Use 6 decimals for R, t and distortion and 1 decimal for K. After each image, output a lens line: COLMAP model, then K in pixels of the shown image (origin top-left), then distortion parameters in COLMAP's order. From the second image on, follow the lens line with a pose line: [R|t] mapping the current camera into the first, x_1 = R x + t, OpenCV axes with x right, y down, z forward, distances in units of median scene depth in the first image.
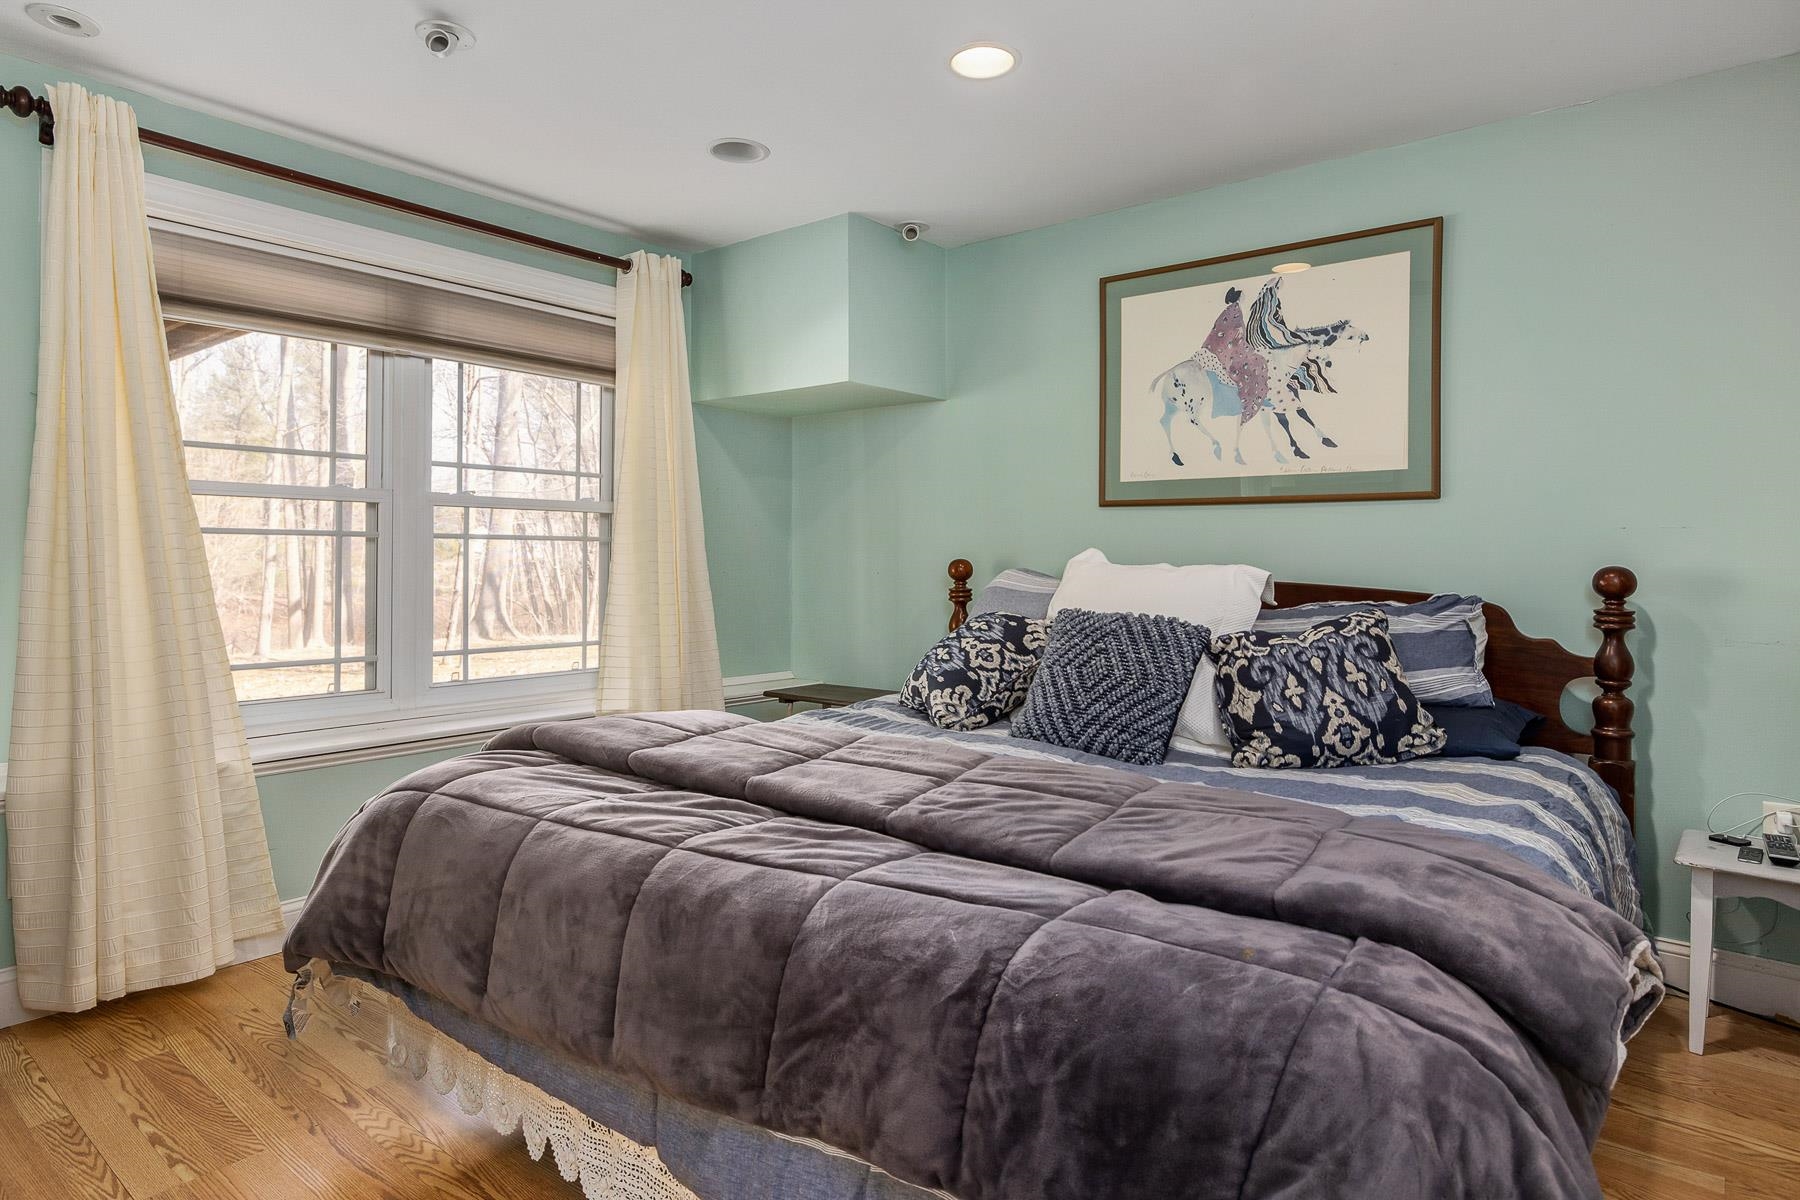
lens RADIAL K [[978.6, 0, 897.5], [0, 978.6, 560.5], [0, 0, 1]] dist [0.000324, -0.000461]
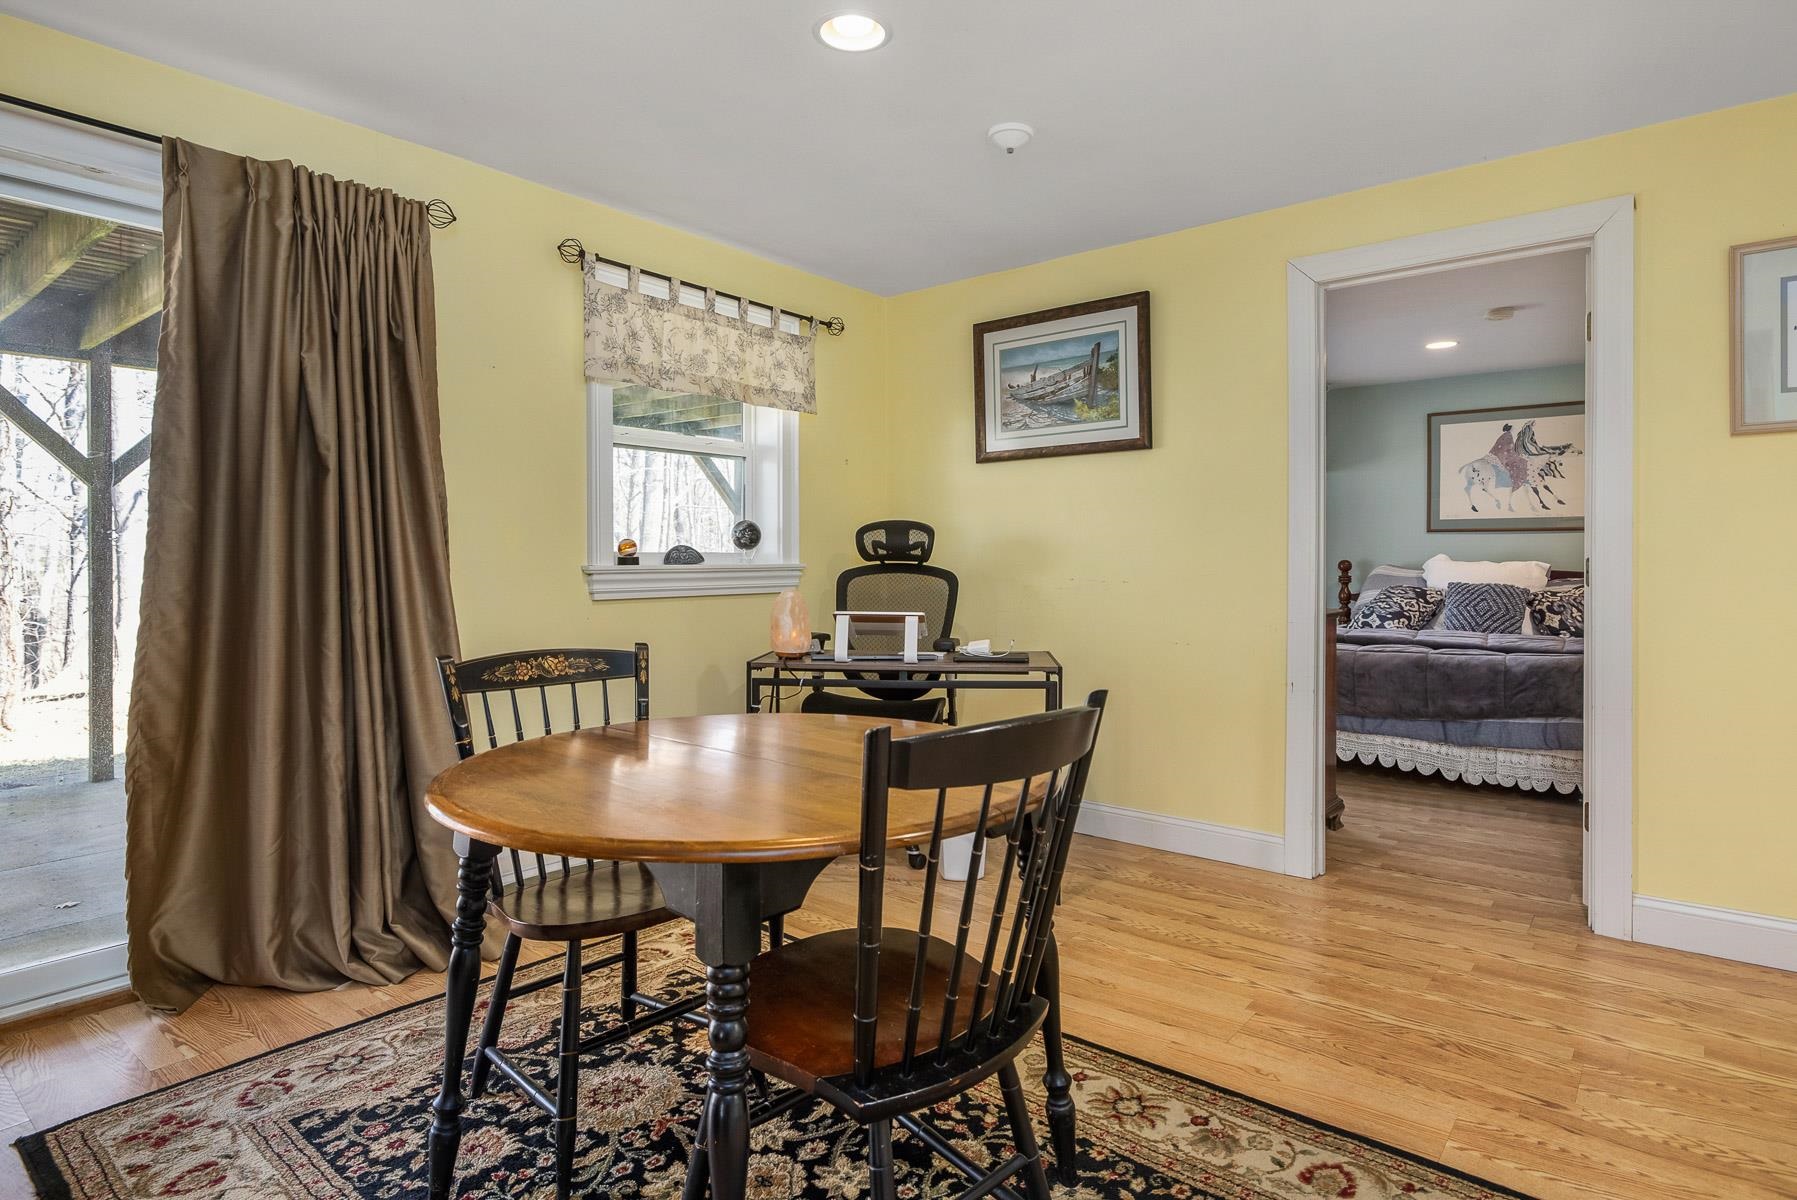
lens RADIAL K [[967.7, 0, 902.3], [0, 967.7, 574.8], [0, 0, 1]] dist [-0.003672, 0.000652]
pose [[0.999855, -0.008169, 0.014941, -0.960146], [0.007995, 0.999900, 0.011632, -0.001524], [-0.015034, -0.011511, 0.999821, -0.999530]]
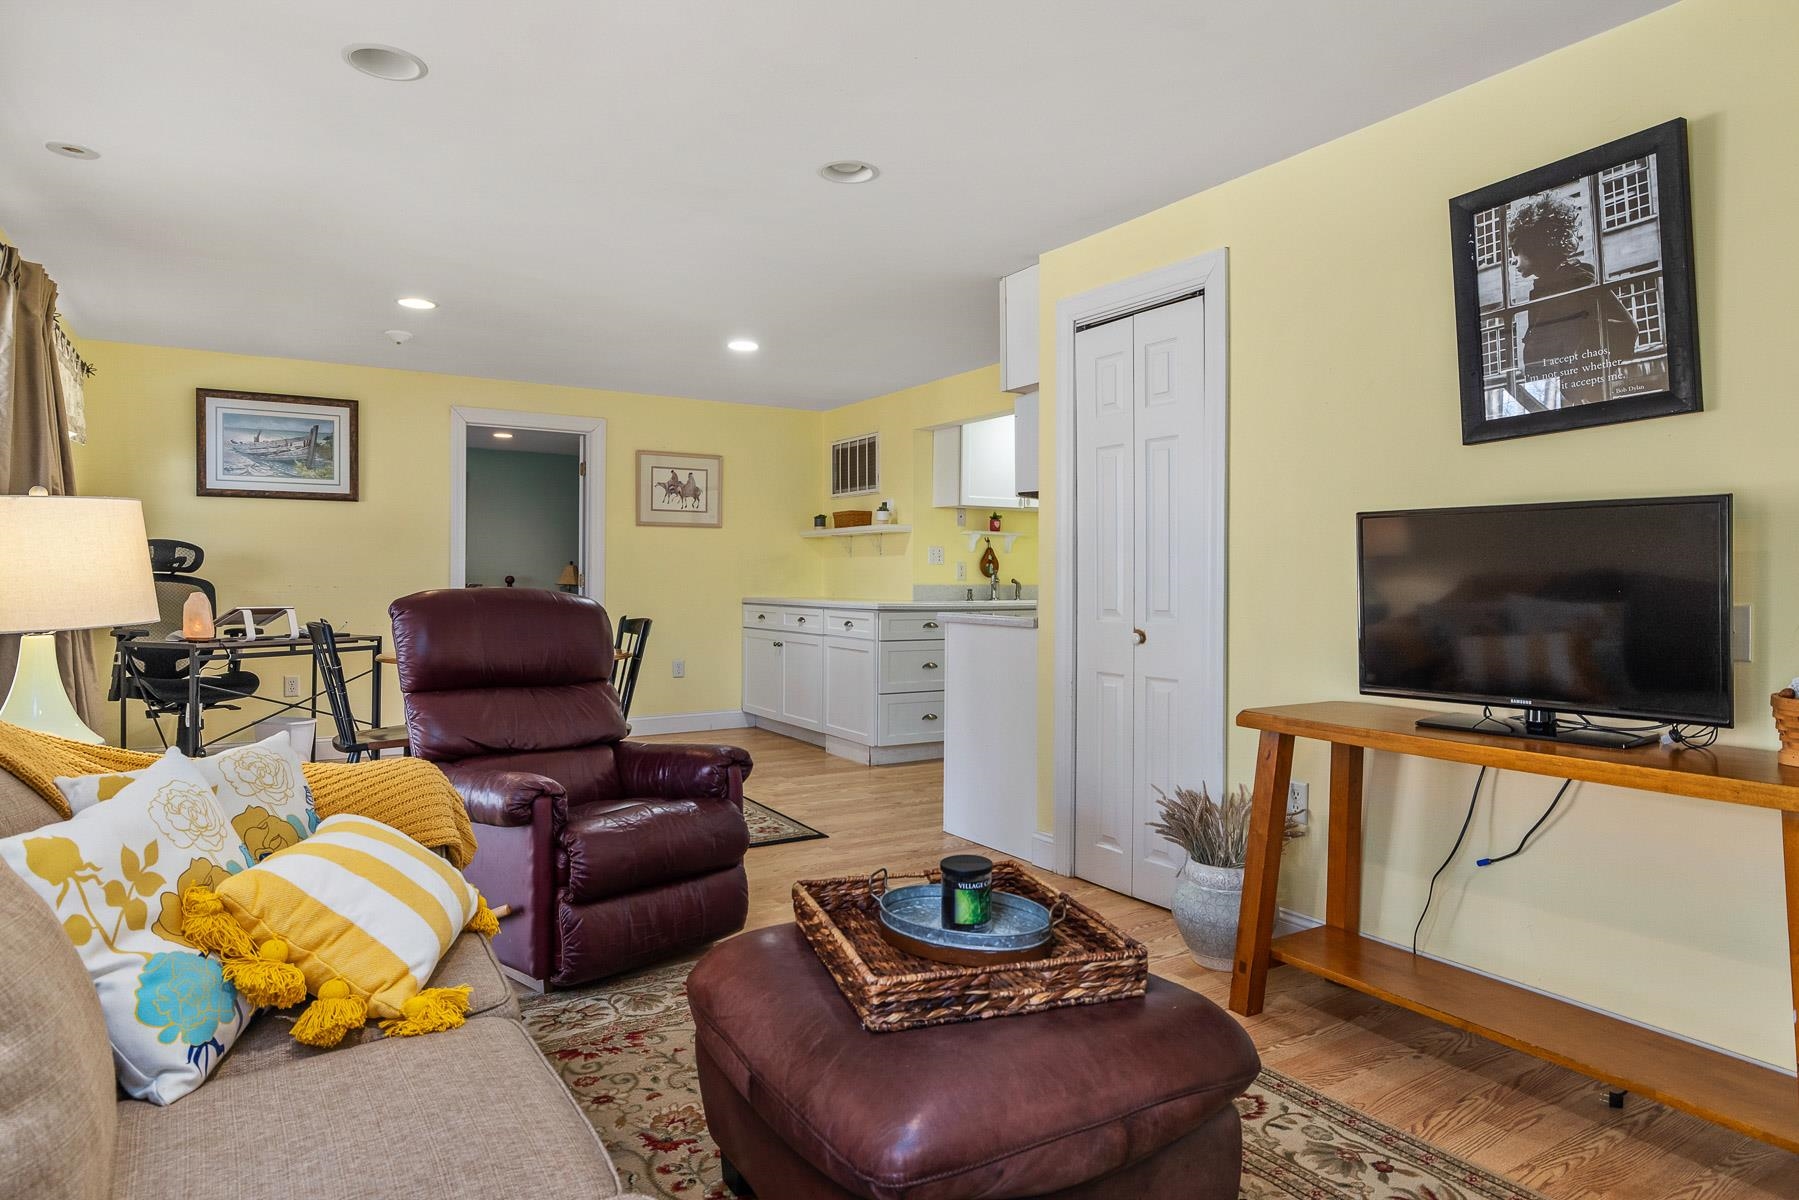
lens RADIAL K [[1062.9, 0, 900.1], [0, 1062.9, 569.9], [0, 0, 1]] dist [-0.000194, 0.000505]
pose [[0.318242, 0.003834, 0.948002, -2.247270], [-0.002298, 0.999992, -0.003273, -0.005166], [-0.948007, -0.001137, 0.318248, -1.450054]]
